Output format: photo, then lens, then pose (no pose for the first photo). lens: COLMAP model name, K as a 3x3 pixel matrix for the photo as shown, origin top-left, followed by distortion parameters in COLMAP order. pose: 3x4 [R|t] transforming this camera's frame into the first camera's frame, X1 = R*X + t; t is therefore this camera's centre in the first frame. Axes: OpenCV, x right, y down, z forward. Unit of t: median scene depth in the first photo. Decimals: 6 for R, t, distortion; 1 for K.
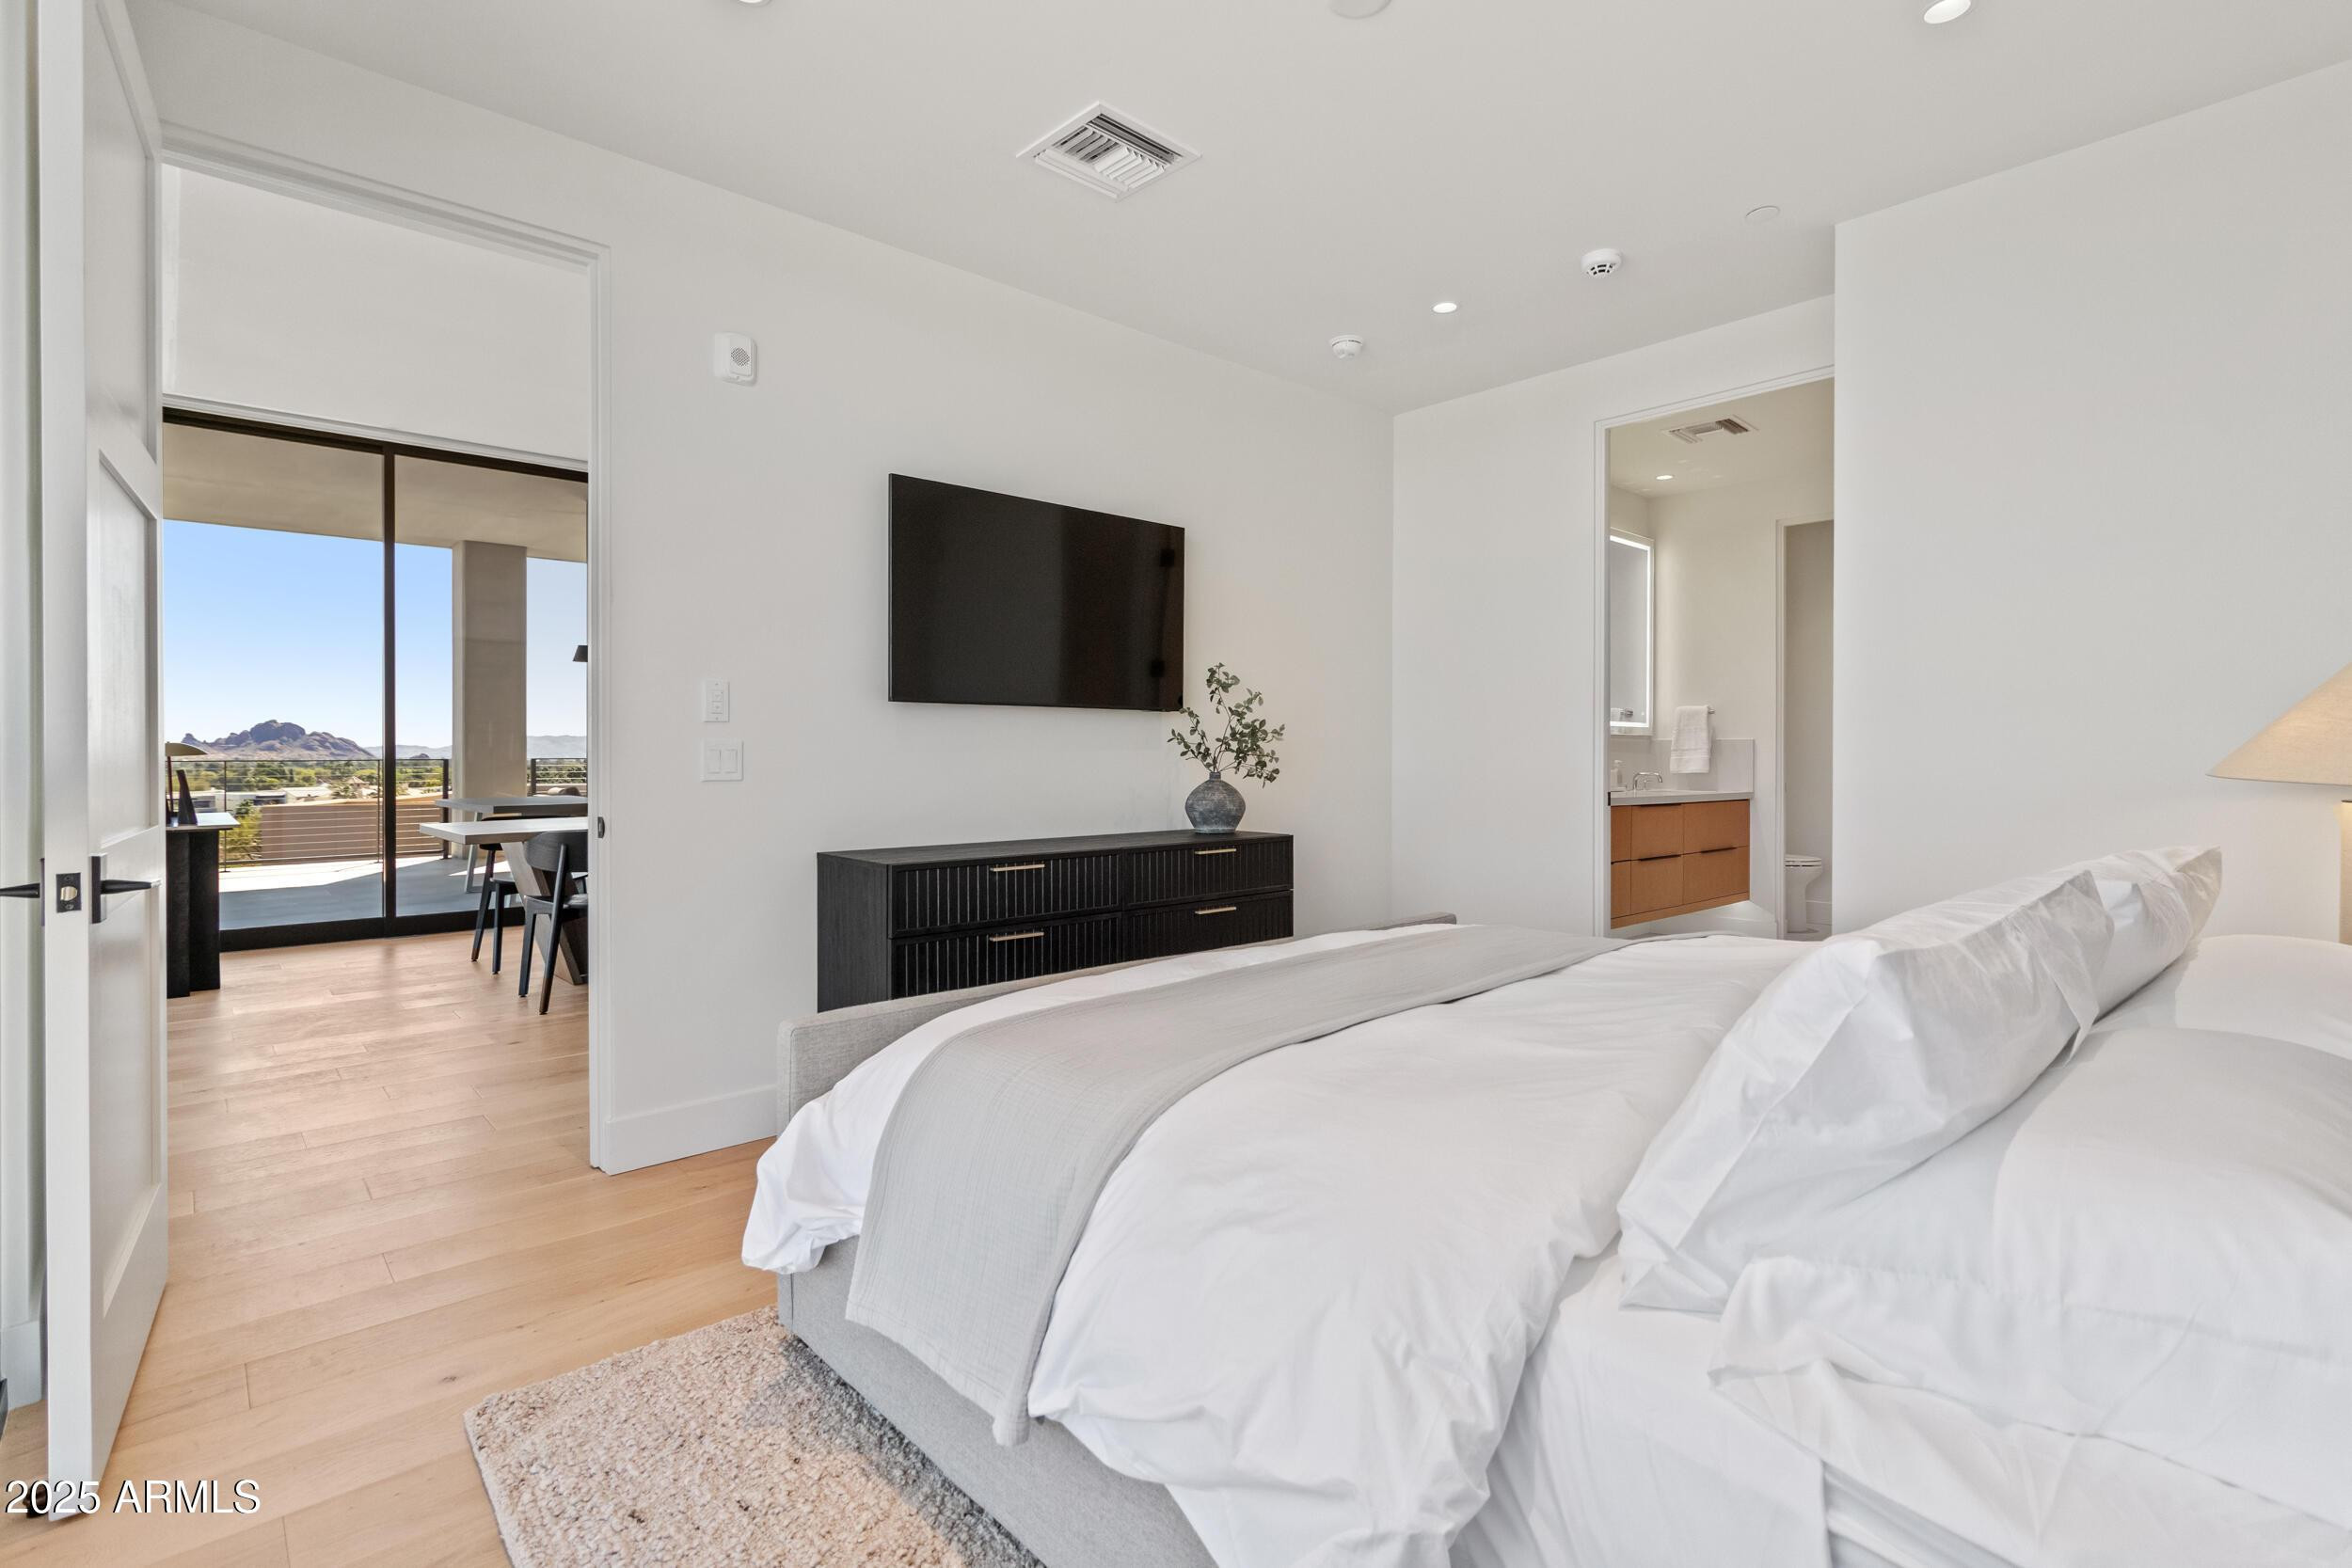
lens RADIAL K [[1106.6, 0, 1186.1], [0, 1106.6, 764.2], [0, 0, 1]] dist [-0.001374, 0.000070]
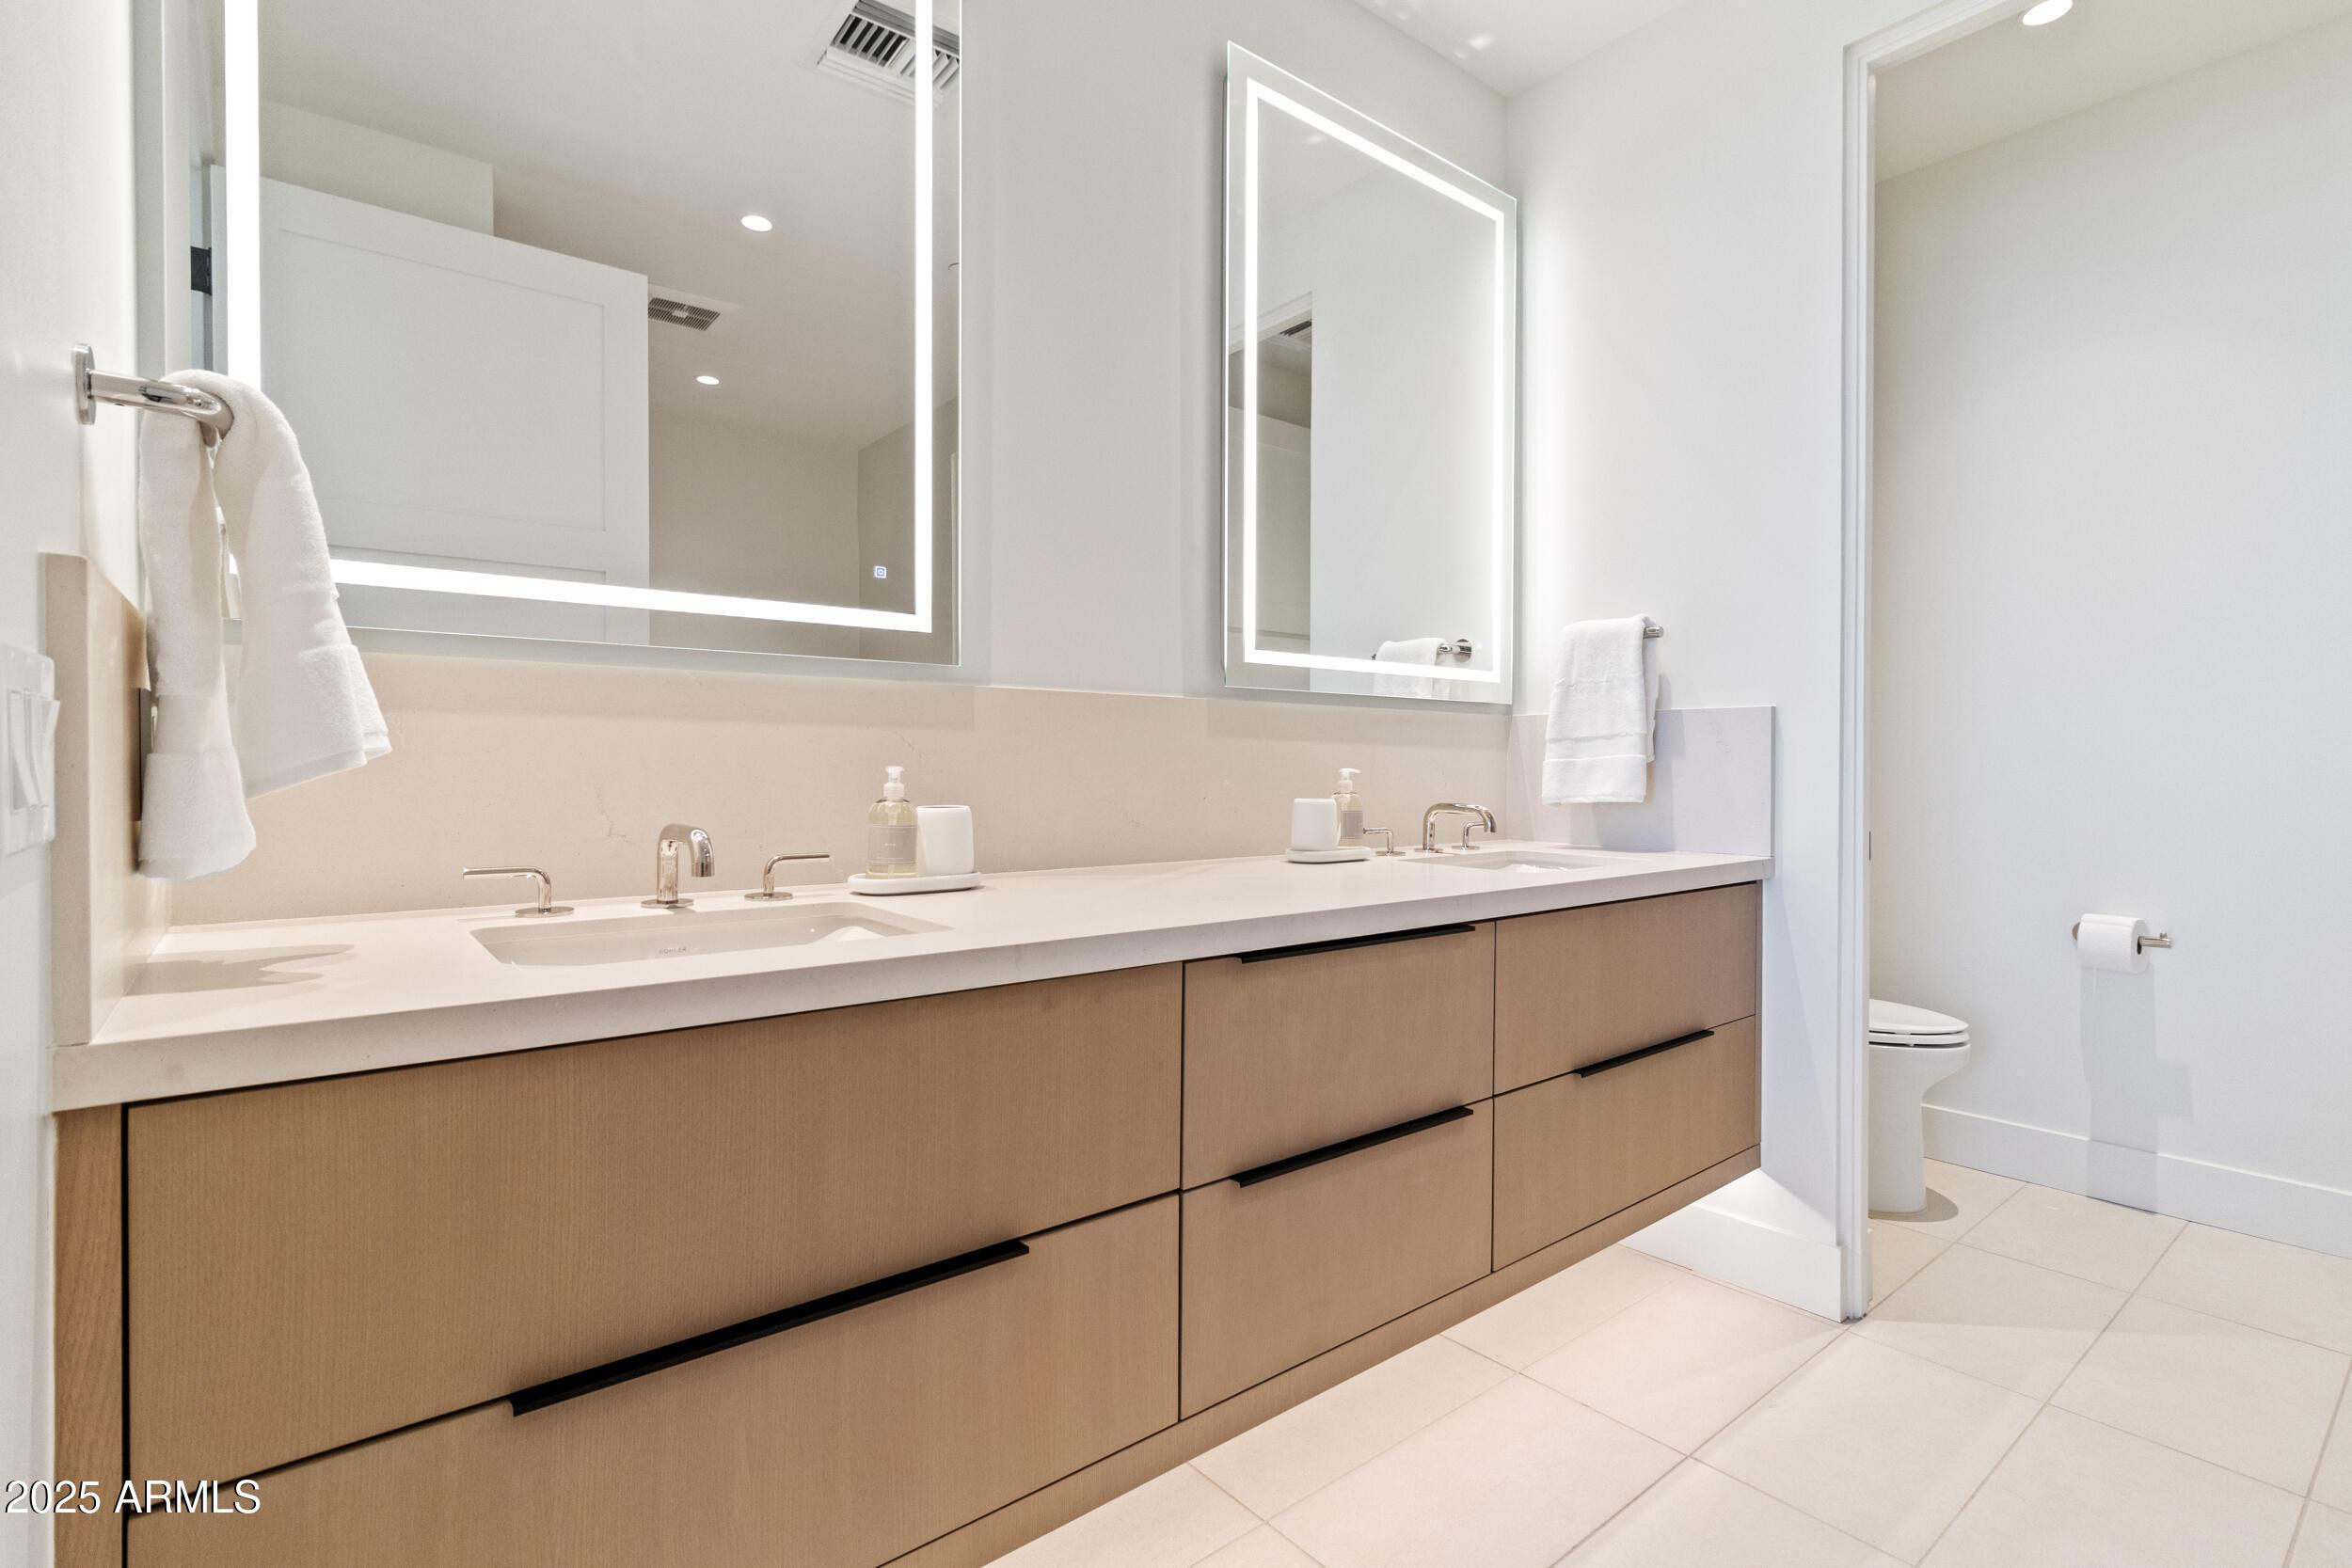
lens RADIAL K [[1106.6, 0, 1186.1], [0, 1106.6, 764.2], [0, 0, 1]] dist [-0.001374, 0.000070]
pose [[0.998171, 0.002345, -0.060402, 0.345523], [-0.002739, 0.999976, -0.006428, -0.002112], [0.060385, 0.006581, 0.998153, 0.634458]]
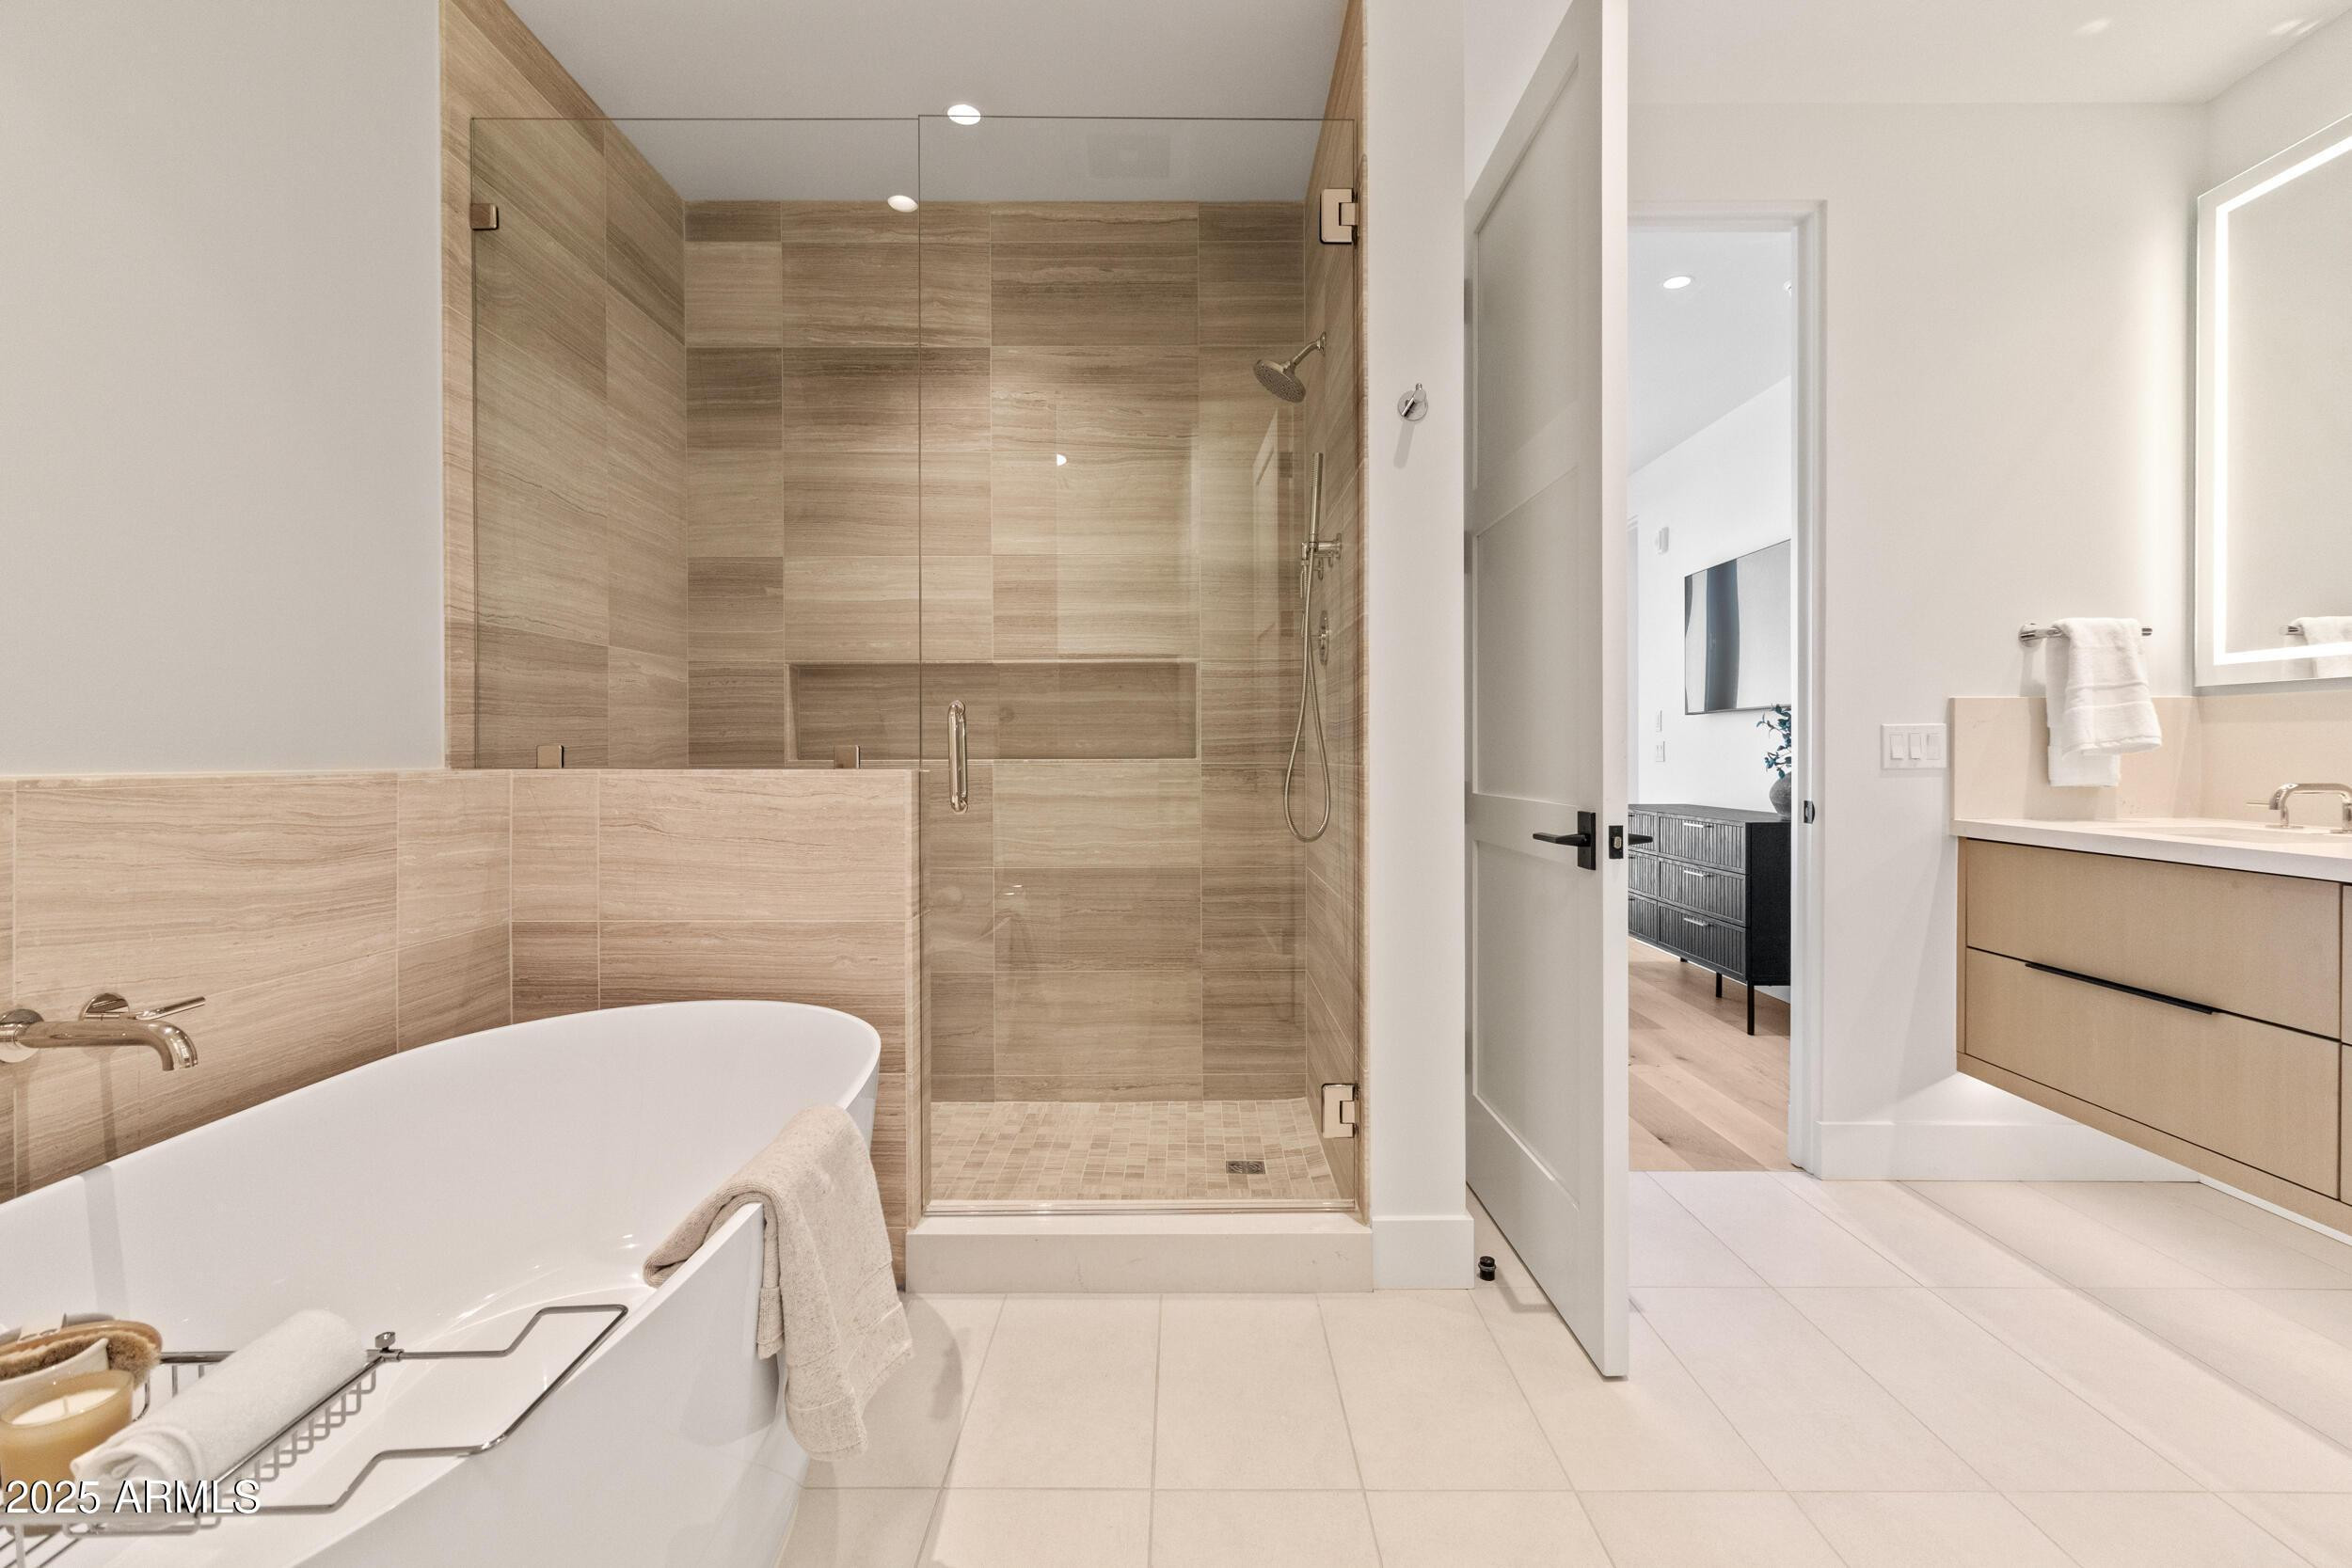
lens RADIAL K [[1106.6, 0, 1186.1], [0, 1106.6, 764.2], [0, 0, 1]] dist [-0.001374, 0.000070]
pose [[-0.677501, 0.006831, -0.735490, 0.743447], [-0.007638, 0.999838, 0.016322, -0.001219], [0.735482, 0.016676, -0.677338, 0.804924]]
